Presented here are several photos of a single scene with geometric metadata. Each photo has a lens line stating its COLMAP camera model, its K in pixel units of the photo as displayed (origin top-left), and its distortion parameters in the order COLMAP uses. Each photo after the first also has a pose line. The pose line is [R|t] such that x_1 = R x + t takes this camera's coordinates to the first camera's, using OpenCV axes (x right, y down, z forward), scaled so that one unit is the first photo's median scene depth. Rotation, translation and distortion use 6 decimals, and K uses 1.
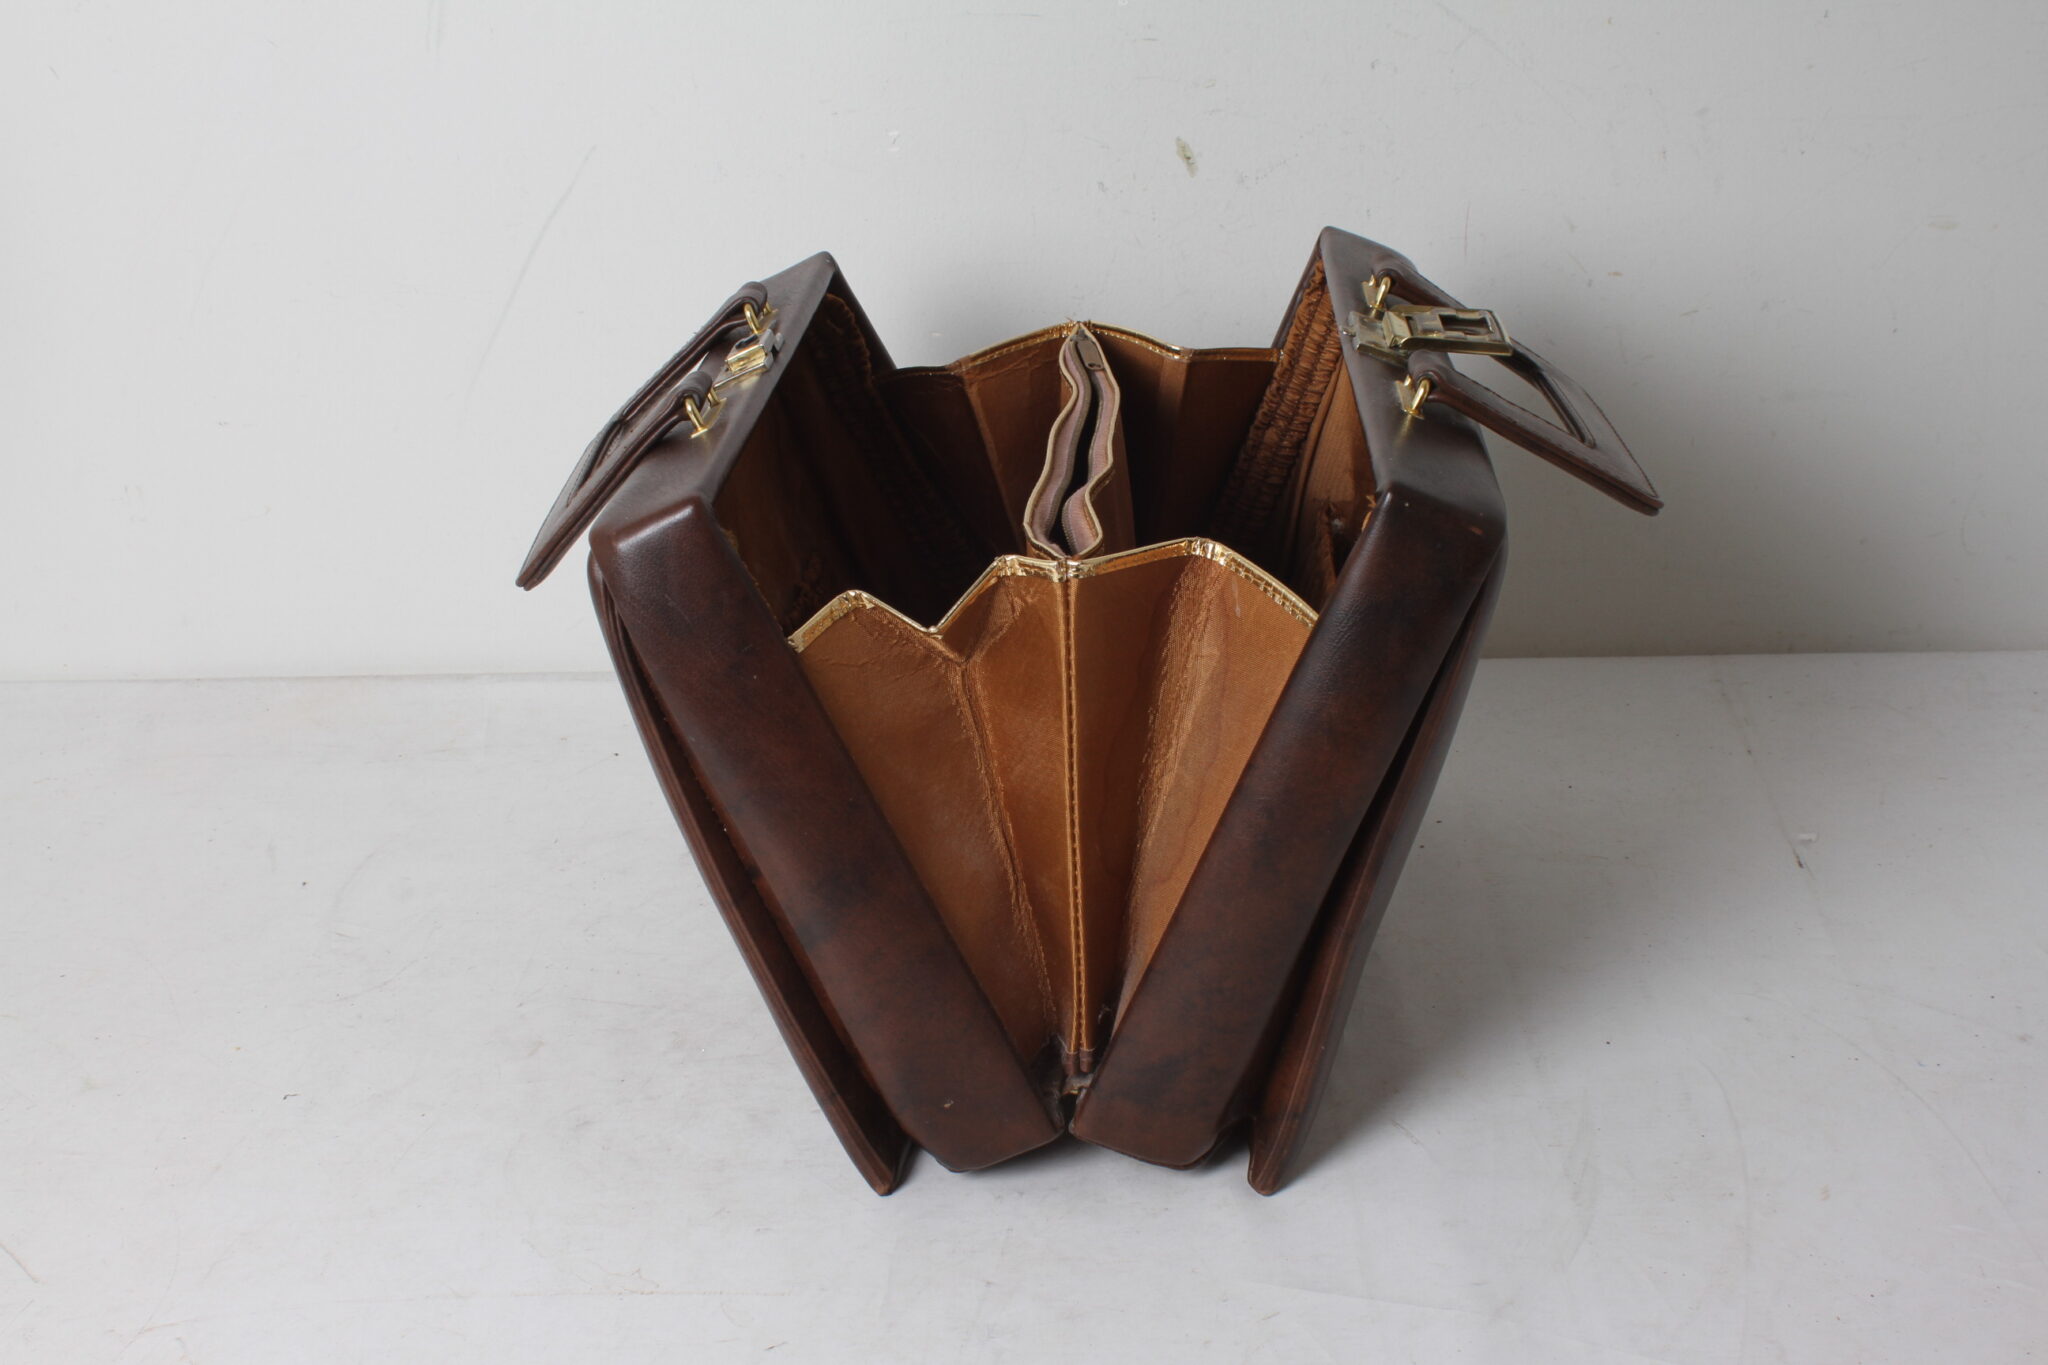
lens RADIAL K [[2740.6, 0, 1024.0], [0, 2740.6, 682.5], [0, 0, 1]] dist [-0.160786, 0.105439]
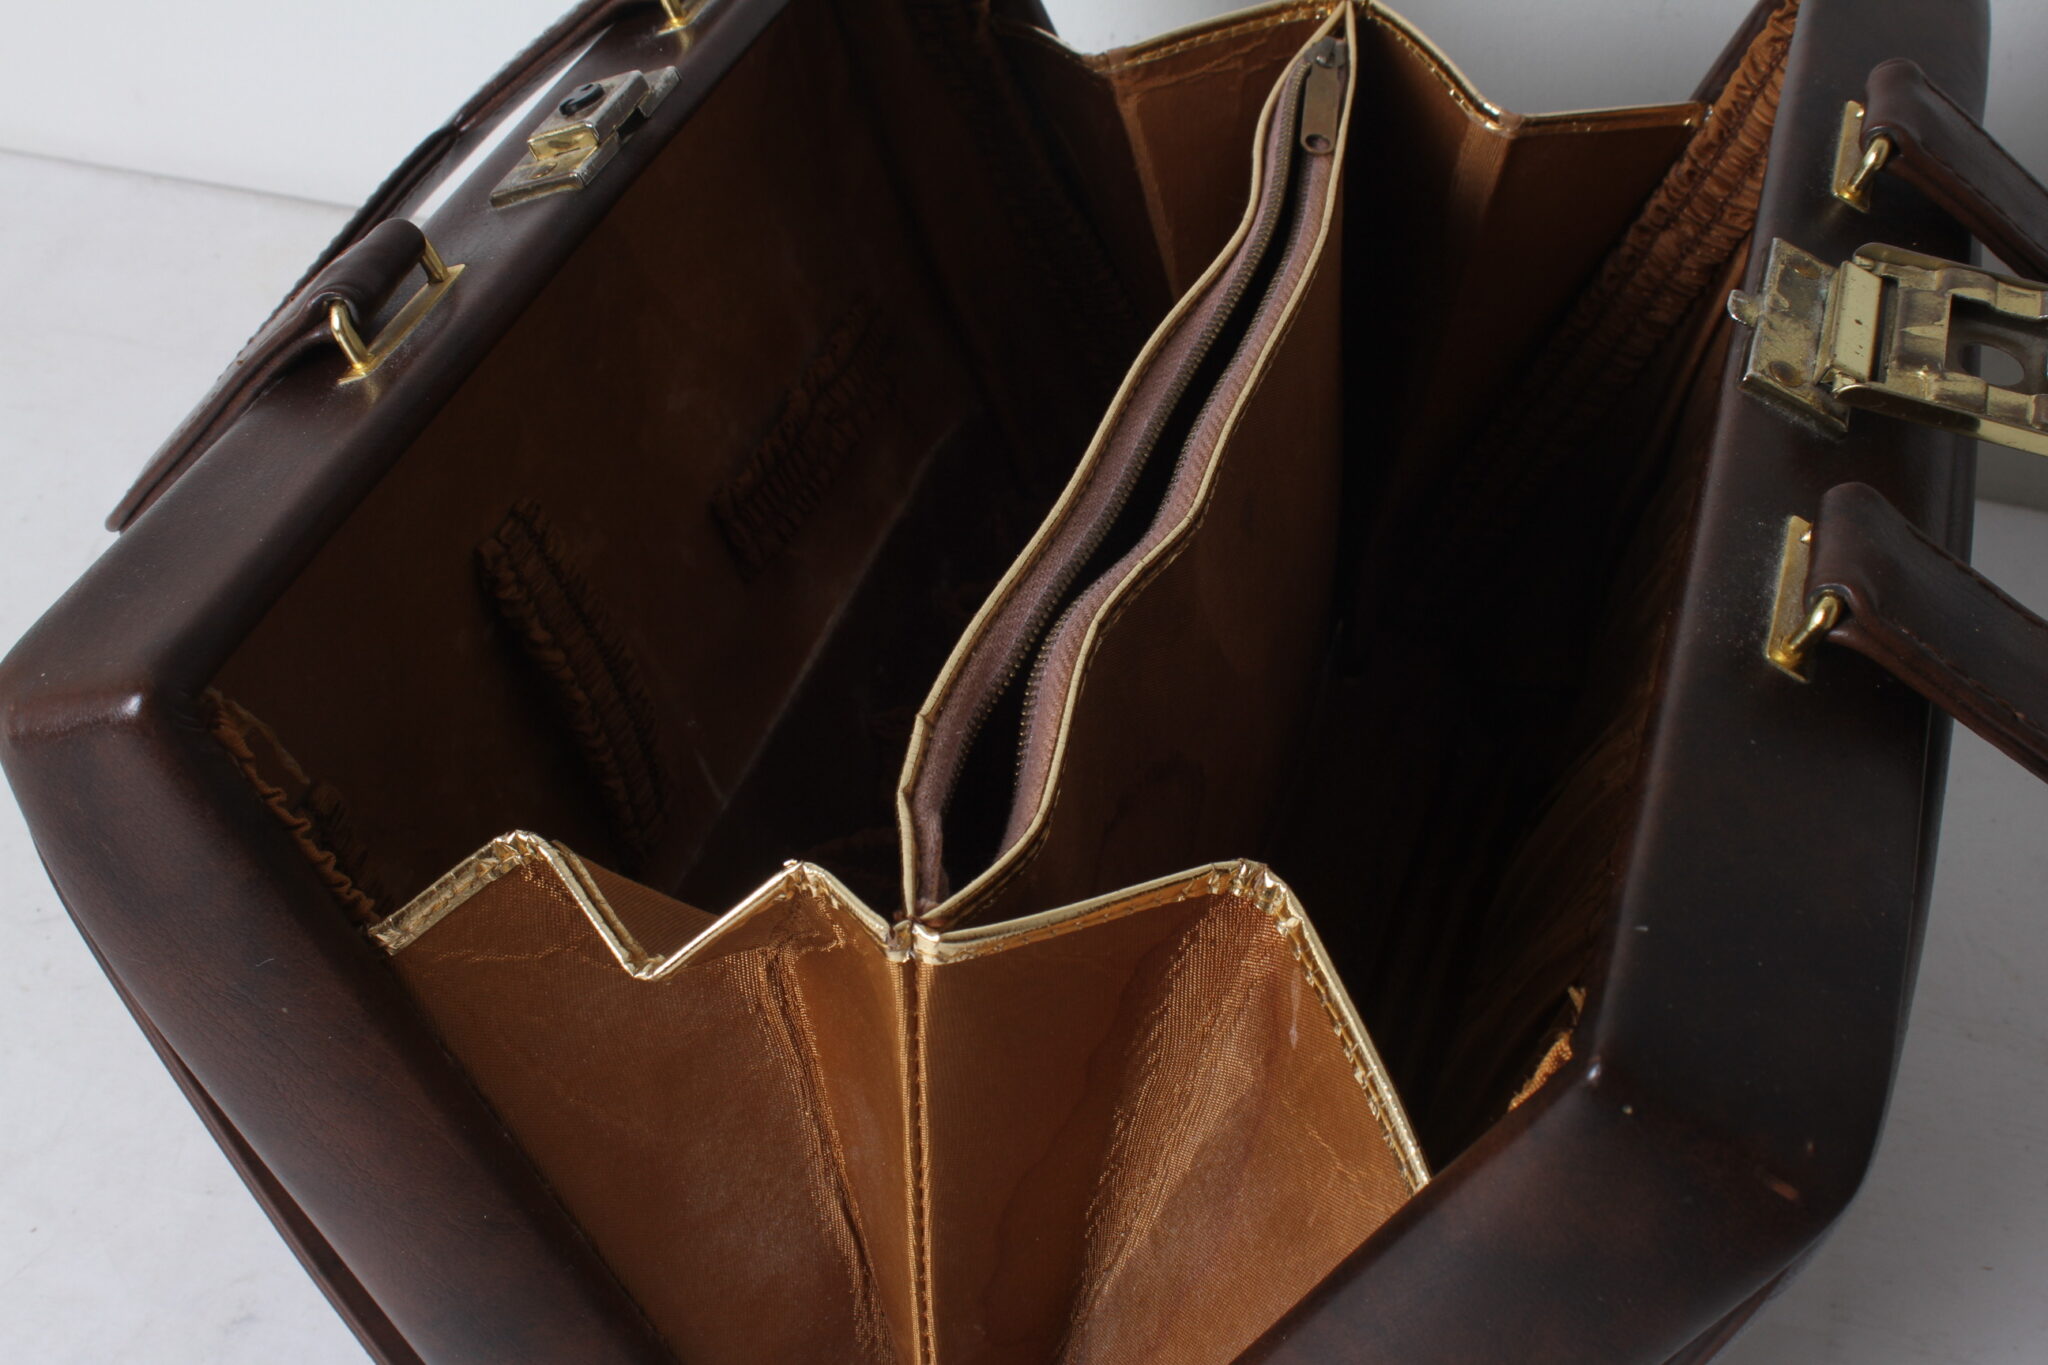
lens RADIAL K [[2706.4, 0, 1024.0], [0, 2706.4, 682.5], [0, 0, 1]] dist [-0.145370, 0.024148]
pose [[0.964027, 0.197491, -0.177900, 0.081334], [-0.126131, 0.929030, 0.347842, -0.185756], [0.233971, -0.312891, 0.920520, 0.457220]]
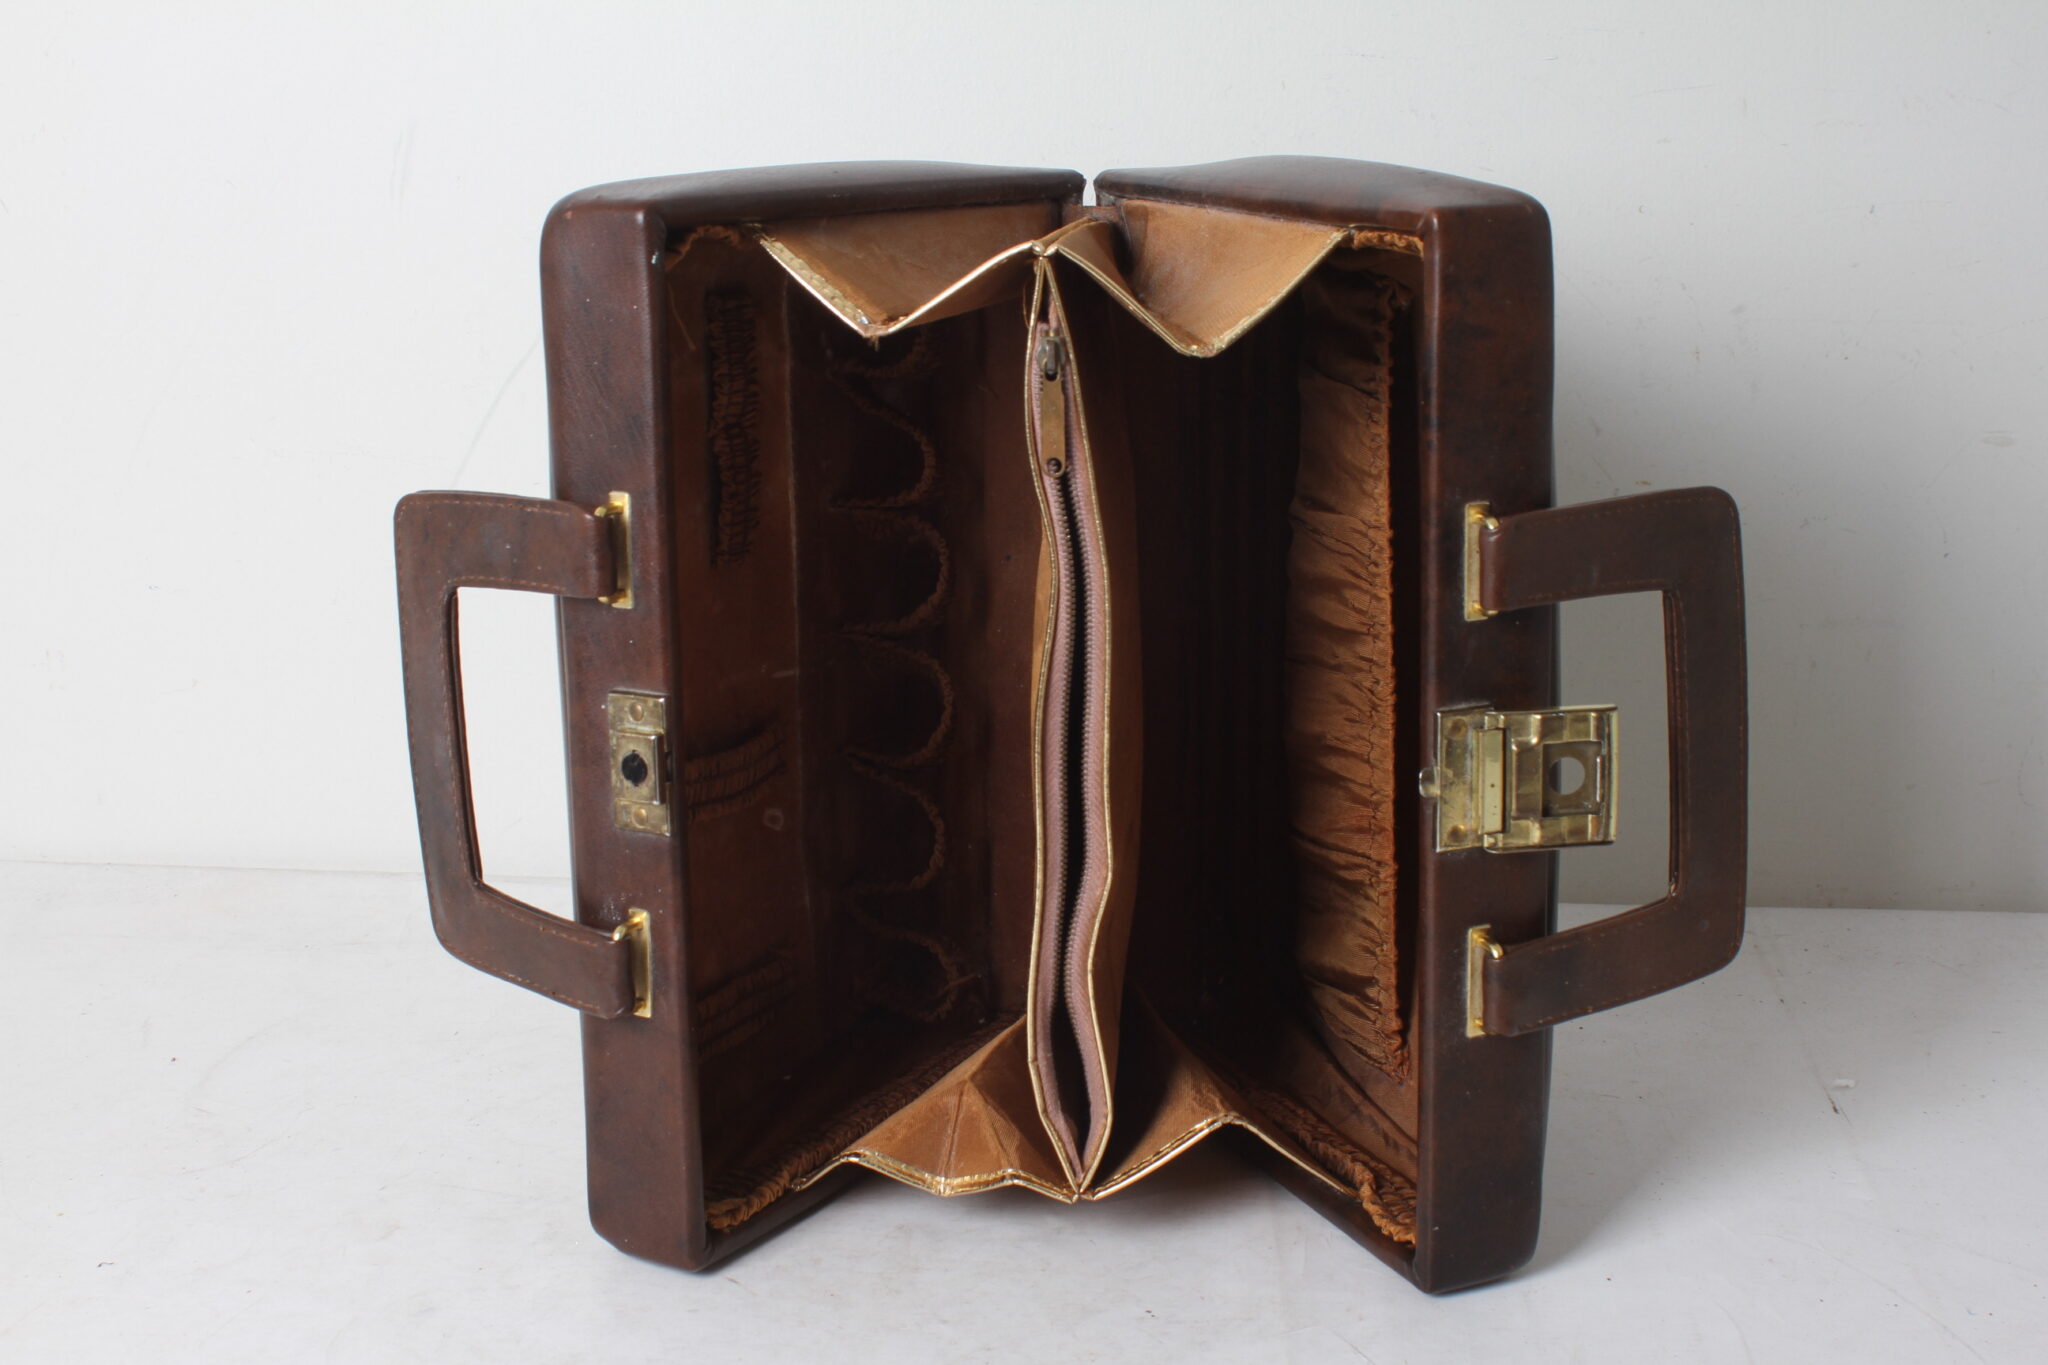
lens RADIAL K [[2706.4, 0, 1024.0], [0, 2706.4, 682.5], [0, 0, 1]] dist [-0.145370, 0.024148]
pose [[0.998774, 0.041823, -0.026486, 0.038554], [-0.045248, 0.988289, -0.145733, 0.069533], [0.020081, 0.146753, 0.988969, 0.111413]]
